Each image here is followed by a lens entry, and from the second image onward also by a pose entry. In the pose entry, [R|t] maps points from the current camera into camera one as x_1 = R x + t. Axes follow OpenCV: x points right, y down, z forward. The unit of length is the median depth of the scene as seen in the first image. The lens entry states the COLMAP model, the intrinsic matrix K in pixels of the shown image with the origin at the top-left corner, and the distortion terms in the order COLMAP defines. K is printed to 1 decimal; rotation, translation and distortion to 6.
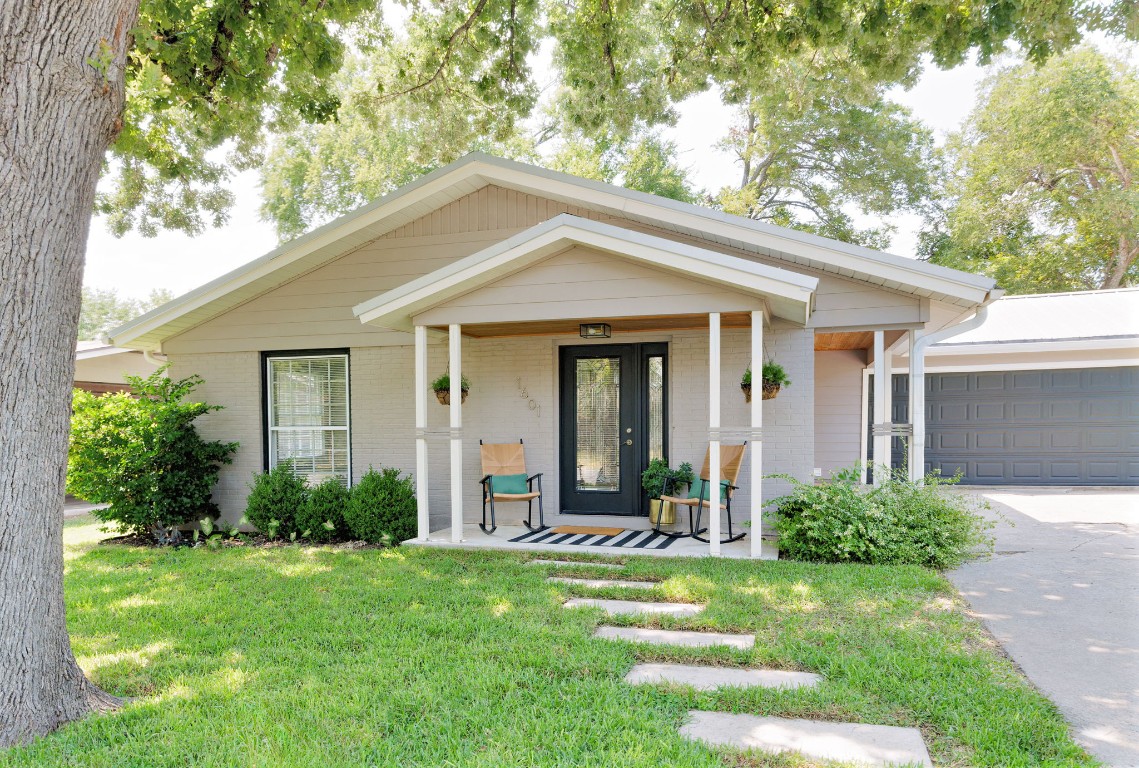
lens RADIAL K [[795.7, 0, 565.2], [0, 795.7, 451.1], [0, 0, 1]] dist [-0.007329, -0.001791]
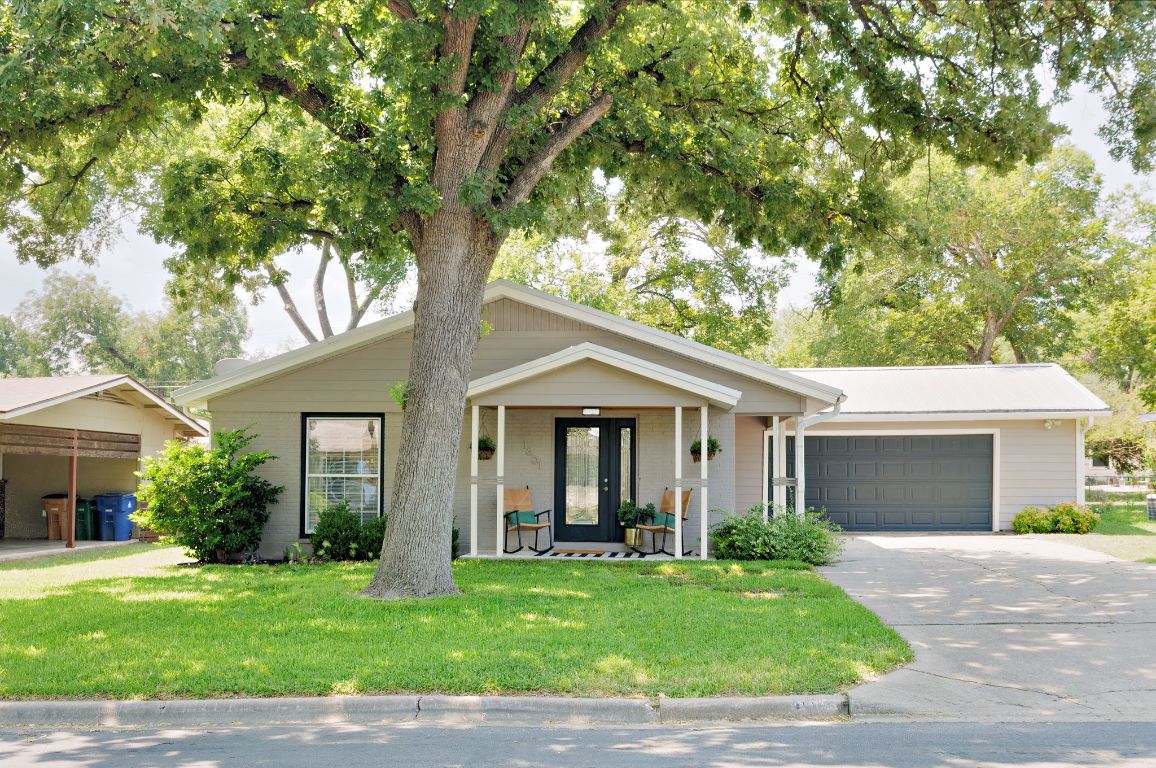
lens RADIAL K [[1271.1, 0, 578.0], [0, 1271.1, 384.0], [0, 0, 1]] dist [0.000779, 0.009575]
pose [[0.976260, 0.029844, 0.214534, -0.456540], [-0.006922, 0.994255, -0.106814, 0.045079], [-0.216489, 0.102793, 0.970858, -1.178745]]
